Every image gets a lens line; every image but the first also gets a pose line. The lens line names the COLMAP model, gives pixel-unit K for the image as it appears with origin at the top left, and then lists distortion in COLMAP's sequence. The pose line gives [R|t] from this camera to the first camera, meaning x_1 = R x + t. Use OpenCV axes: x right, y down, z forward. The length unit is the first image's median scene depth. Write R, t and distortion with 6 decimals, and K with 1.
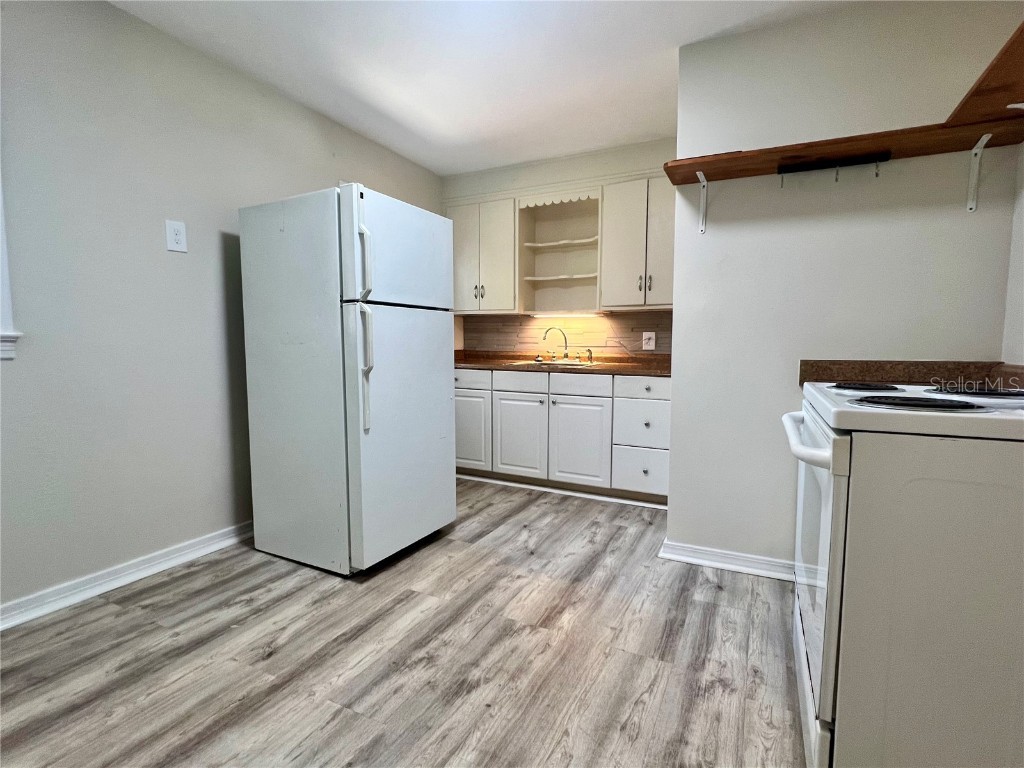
lens RADIAL K [[505.2, 0, 507.6], [0, 505.2, 385.0], [0, 0, 1]] dist [-0.003233, 0.000042]
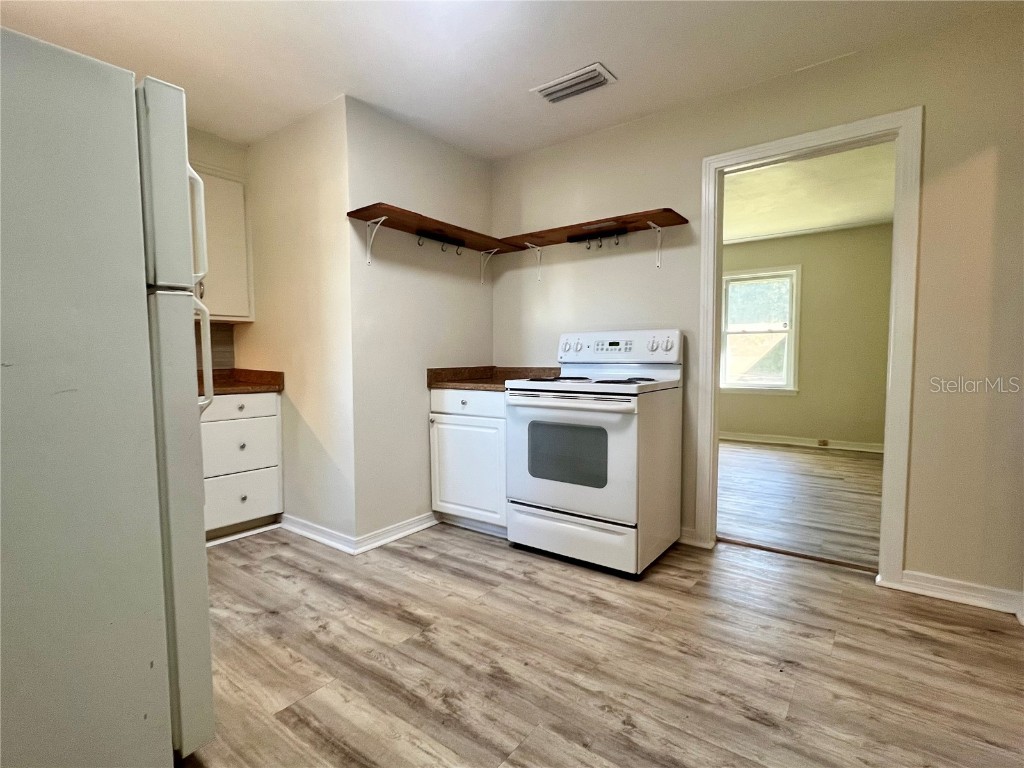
lens RADIAL K [[505.2, 0, 506.1], [0, 505.2, 388.4], [0, 0, 1]] dist [-0.003233, 0.000042]
pose [[0.183875, -0.068009, 0.980594, -0.829837], [0.086157, 0.994879, 0.052844, -0.054963], [-0.979166, 0.074769, 0.188793, 0.549421]]
